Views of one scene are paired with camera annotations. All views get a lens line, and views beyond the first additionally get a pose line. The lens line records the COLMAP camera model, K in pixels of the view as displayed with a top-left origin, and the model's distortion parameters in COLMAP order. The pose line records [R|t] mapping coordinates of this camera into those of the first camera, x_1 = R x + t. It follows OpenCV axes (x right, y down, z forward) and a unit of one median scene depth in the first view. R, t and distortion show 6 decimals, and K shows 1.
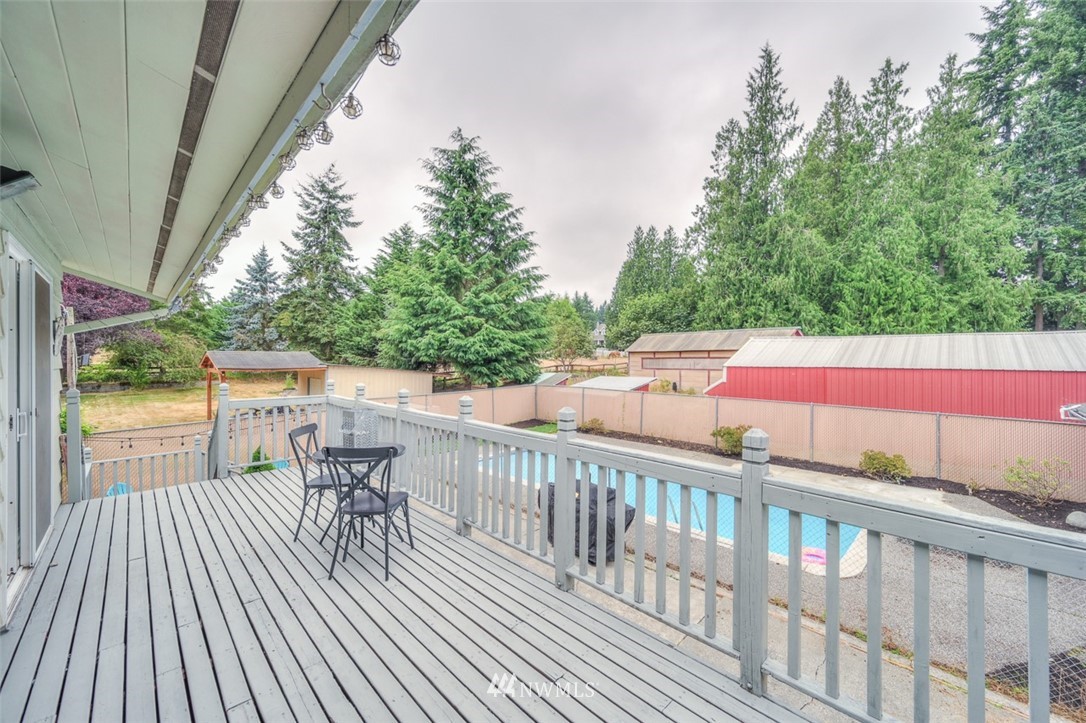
lens RADIAL K [[425.5, 0, 537.3], [0, 425.5, 357.8], [0, 0, 1]] dist [-0.003655, 0.000686]
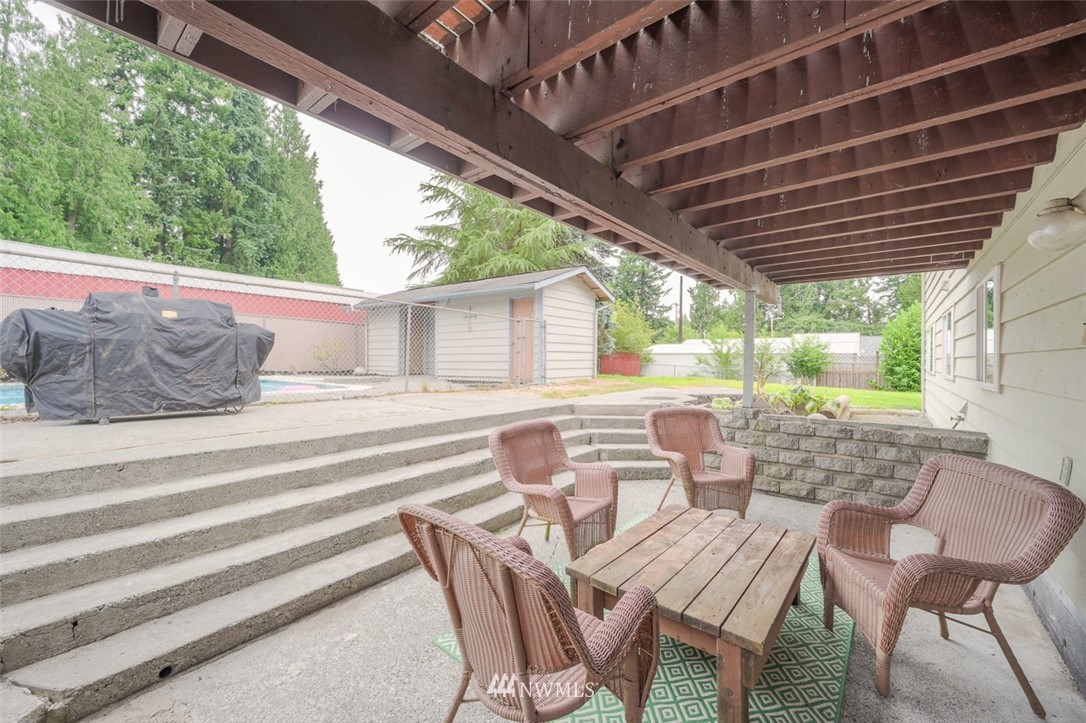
lens RADIAL K [[425.5, 0, 550.8], [0, 425.5, 358.1], [0, 0, 1]] dist [-0.003655, 0.000686]
pose [[-0.135631, -0.005166, 0.990746, -0.105053], [-0.007858, 0.999961, 0.004138, 0.073821], [-0.990728, -0.007224, -0.135666, 0.114332]]
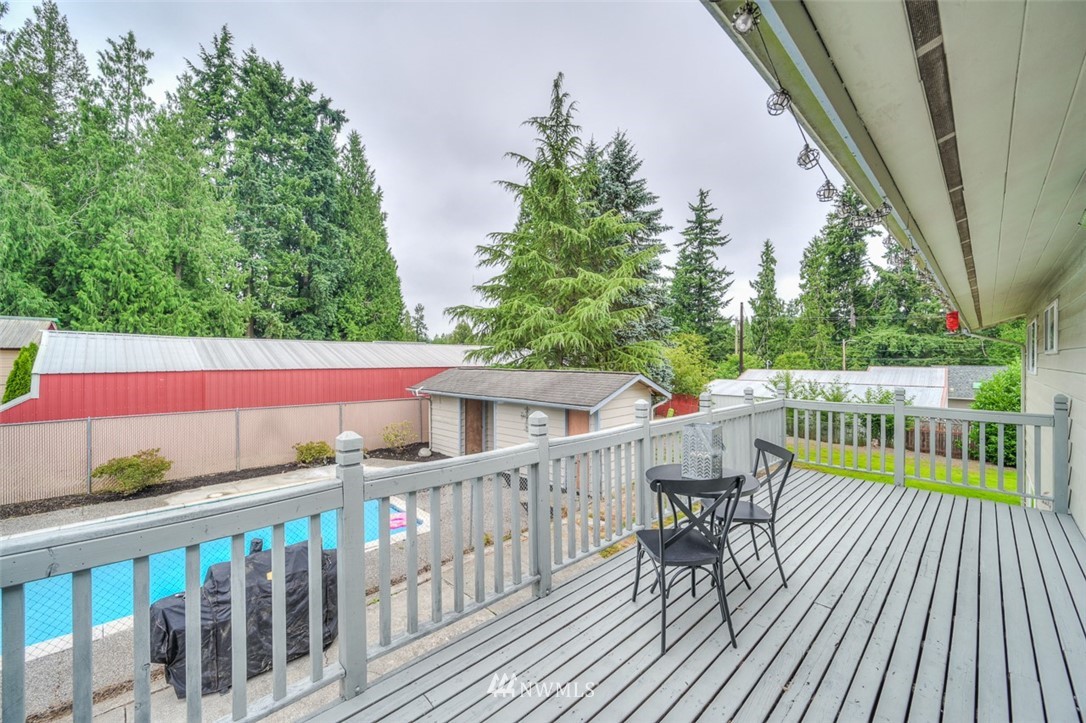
lens RADIAL K [[425.5, 0, 551.3], [0, 425.5, 362.7], [0, 0, 1]] dist [-0.003655, 0.000686]
pose [[-0.011312, -0.008655, 0.999899, -0.108898], [0.002005, 0.999960, 0.008679, -0.000515], [-0.999934, 0.002103, -0.011294, 0.116016]]
